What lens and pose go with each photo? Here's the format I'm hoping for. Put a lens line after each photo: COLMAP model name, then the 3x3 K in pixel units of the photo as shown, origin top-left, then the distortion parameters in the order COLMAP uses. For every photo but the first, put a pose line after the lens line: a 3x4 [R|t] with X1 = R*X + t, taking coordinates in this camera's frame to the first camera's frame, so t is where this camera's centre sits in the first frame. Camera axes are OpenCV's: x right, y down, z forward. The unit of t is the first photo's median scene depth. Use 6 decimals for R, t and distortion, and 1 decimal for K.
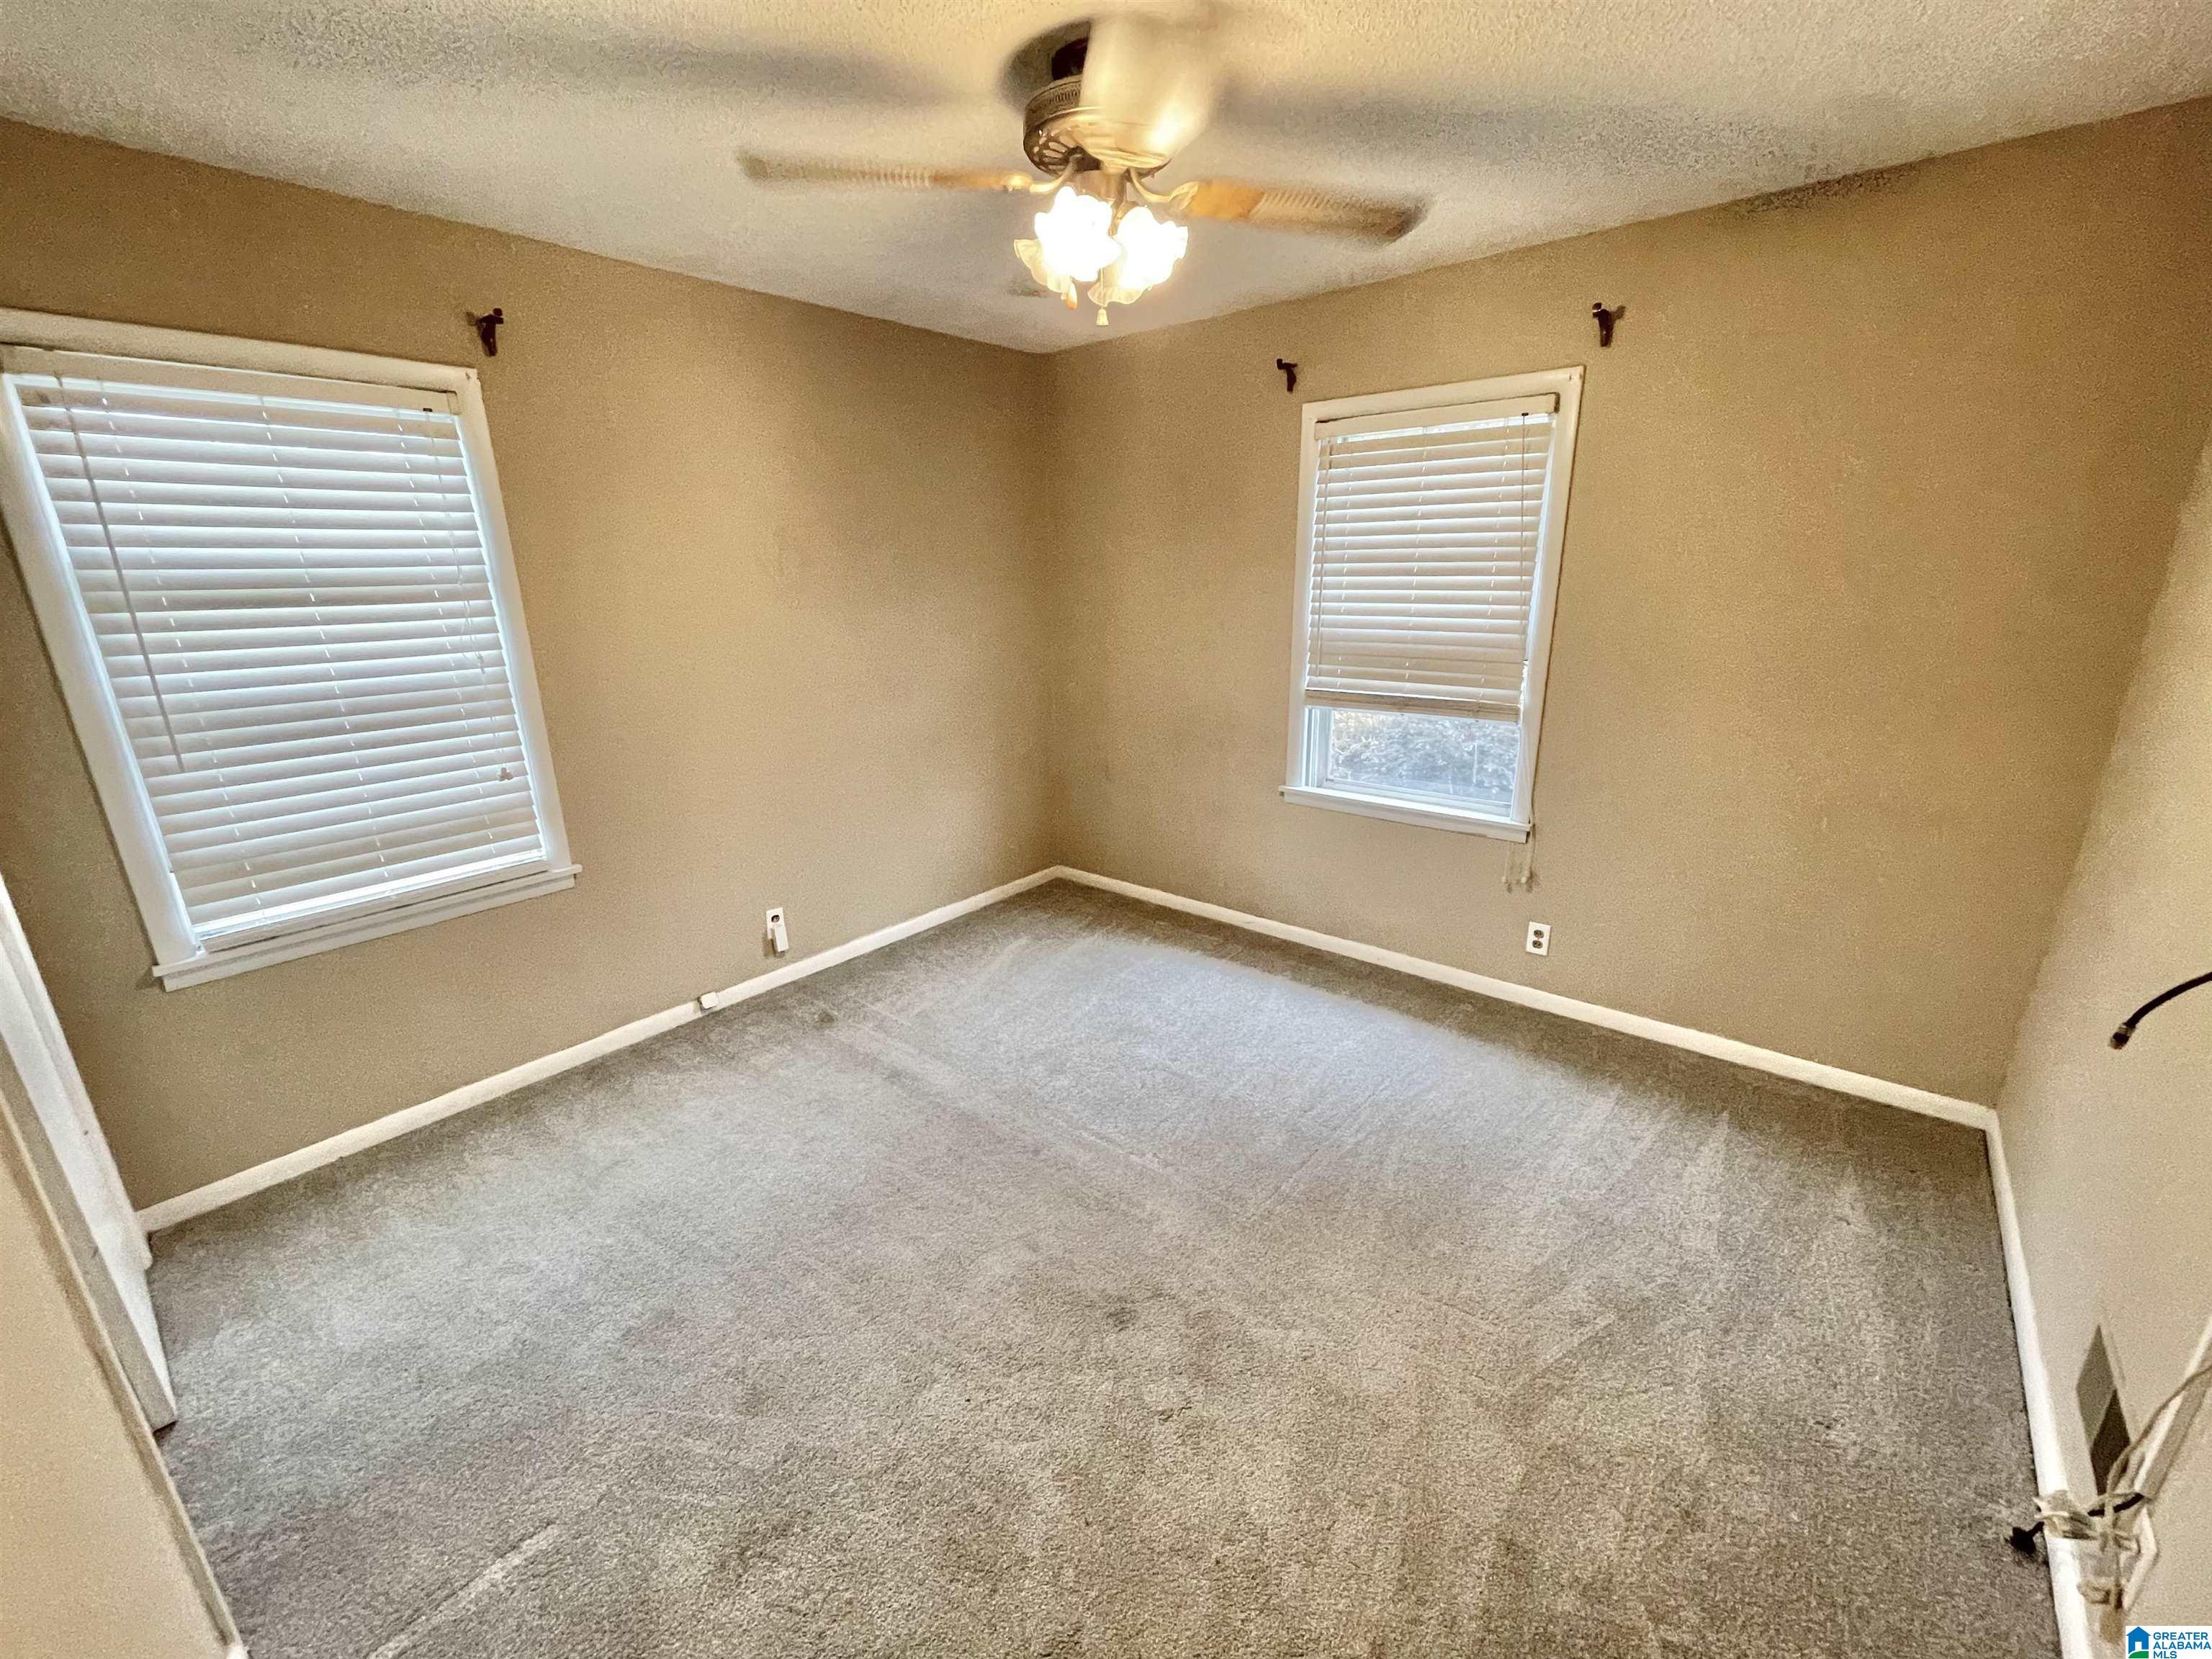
lens RADIAL K [[889.8, 0, 1095.9], [0, 889.8, 825.9], [0, 0, 1]] dist [0.008848, -0.000703]
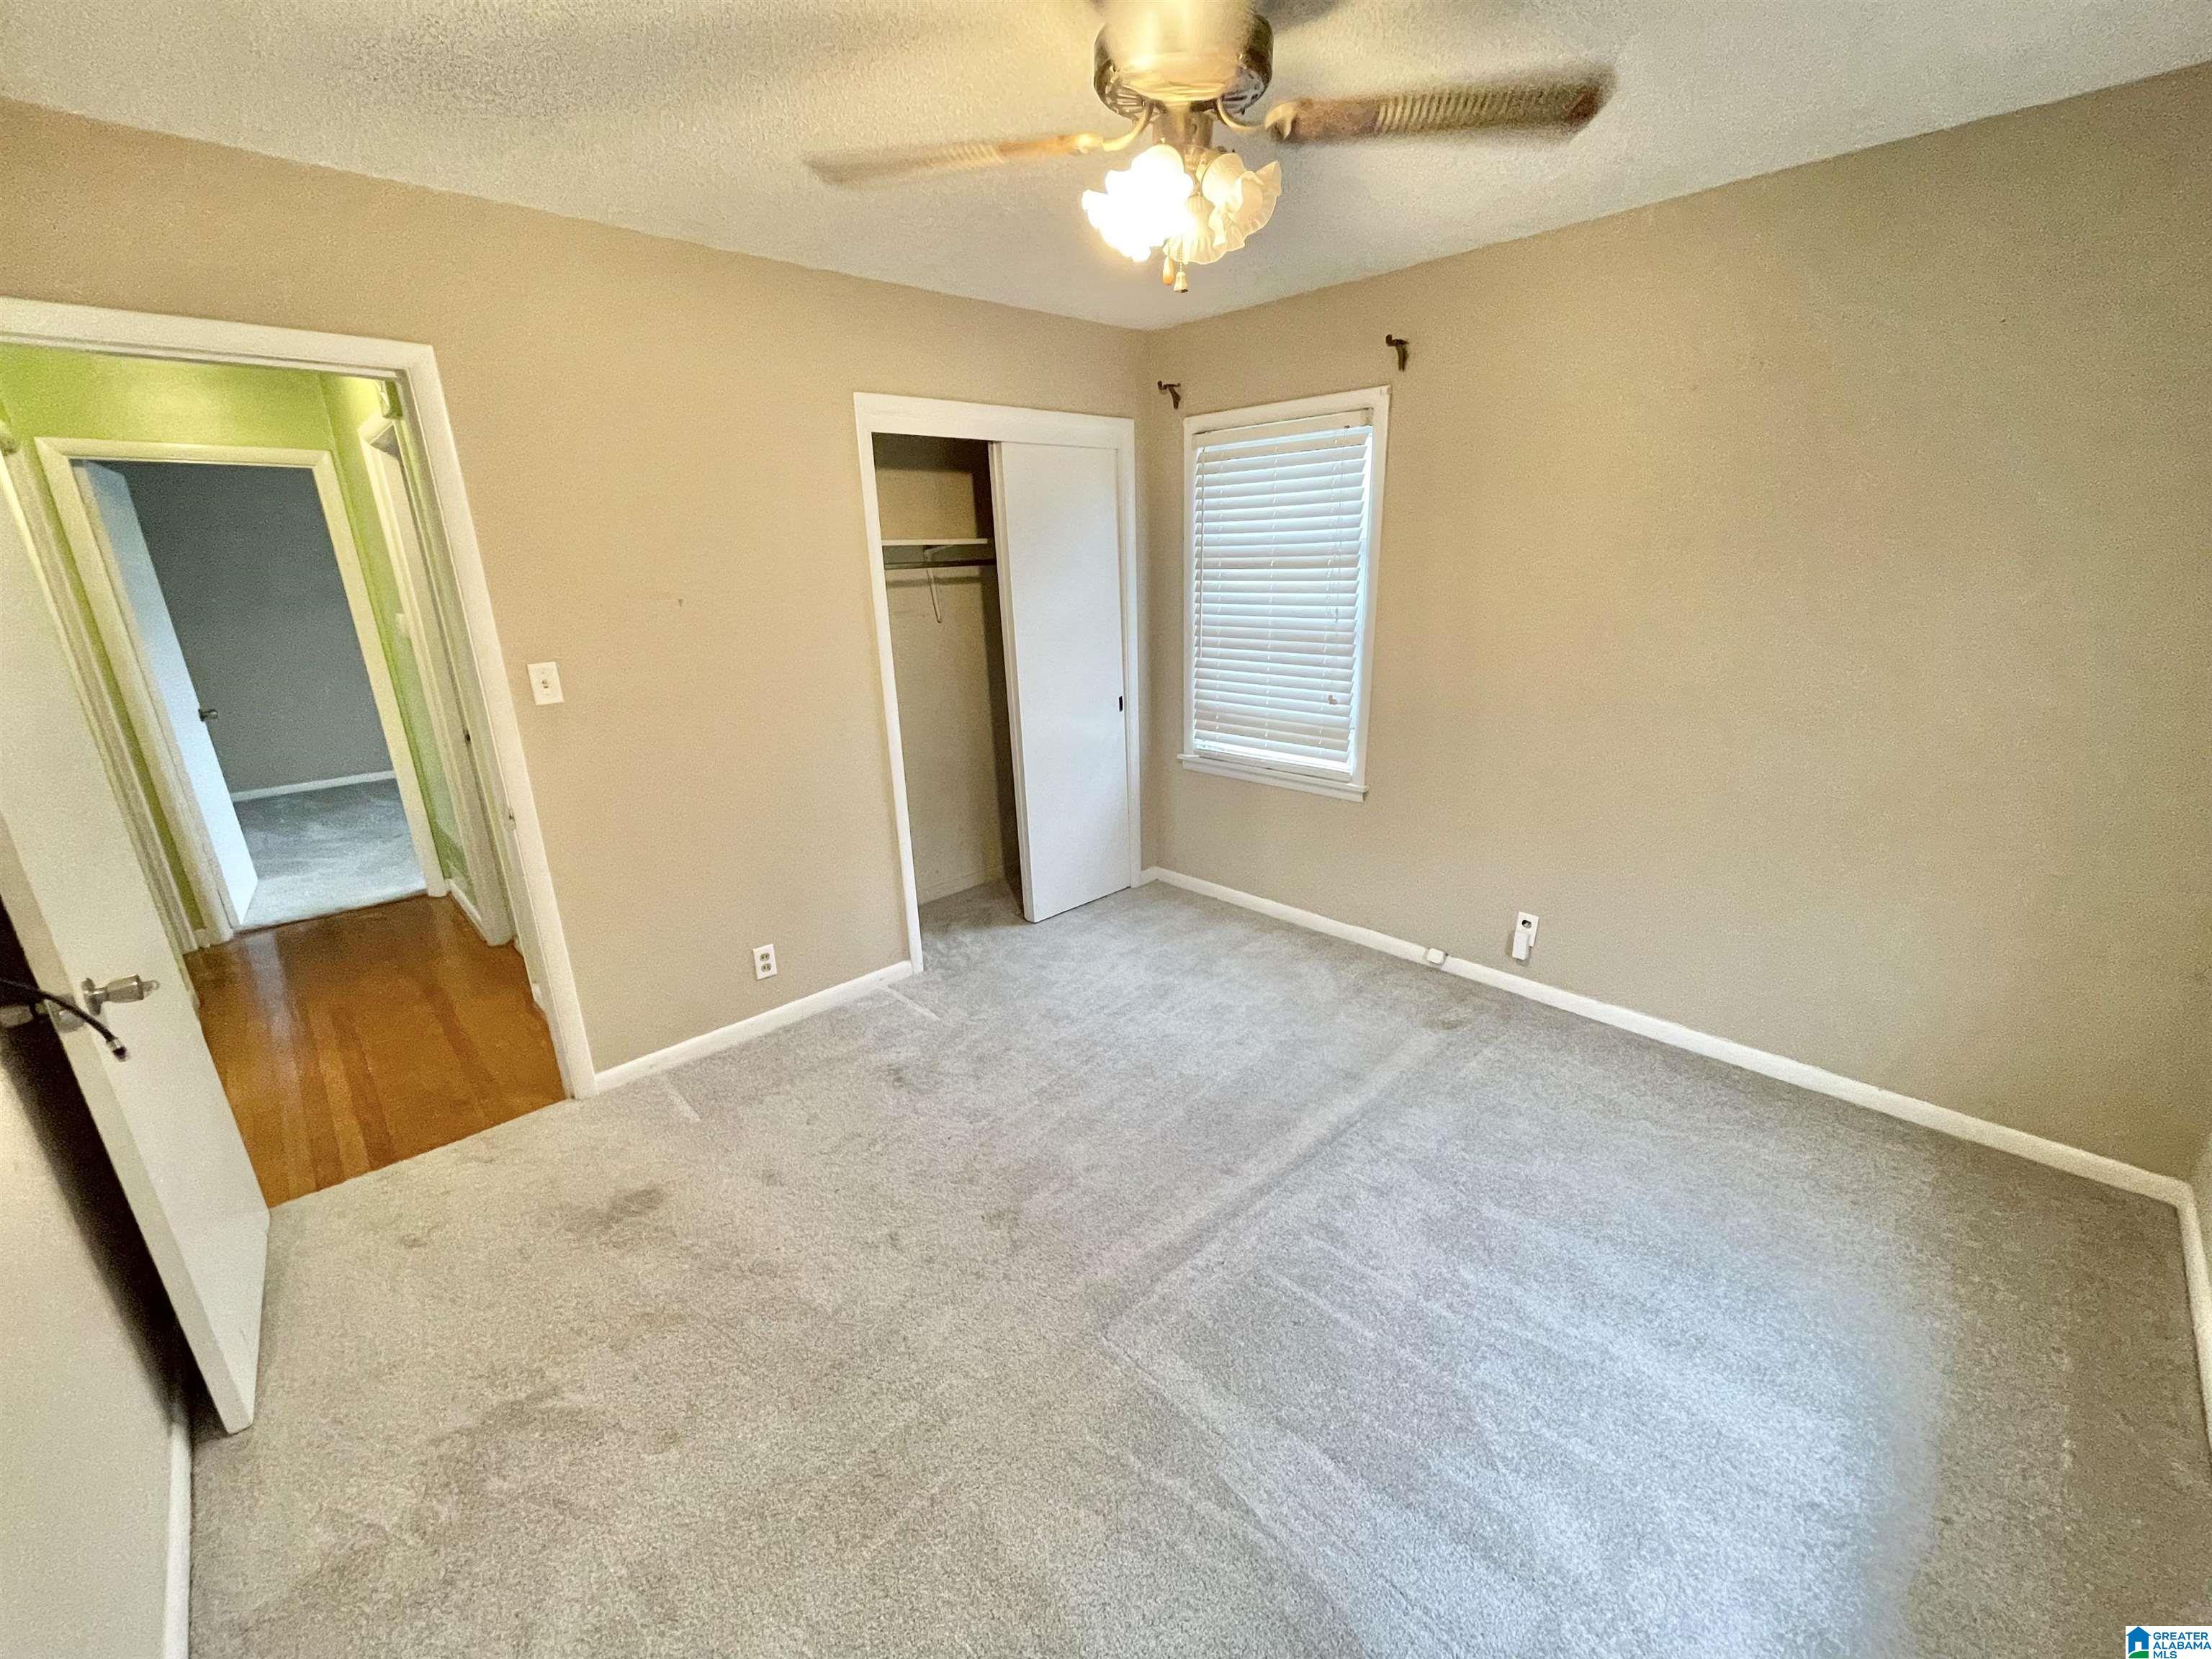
lens RADIAL K [[889.8, 0, 1097.1], [0, 889.8, 830.4], [0, 0, 1]] dist [0.008848, -0.000703]
pose [[-0.096783, 0.318695, -0.942903, 0.668460], [-0.252969, 0.908365, 0.332987, -0.228555], [0.962621, 0.270753, -0.007295, 0.705565]]
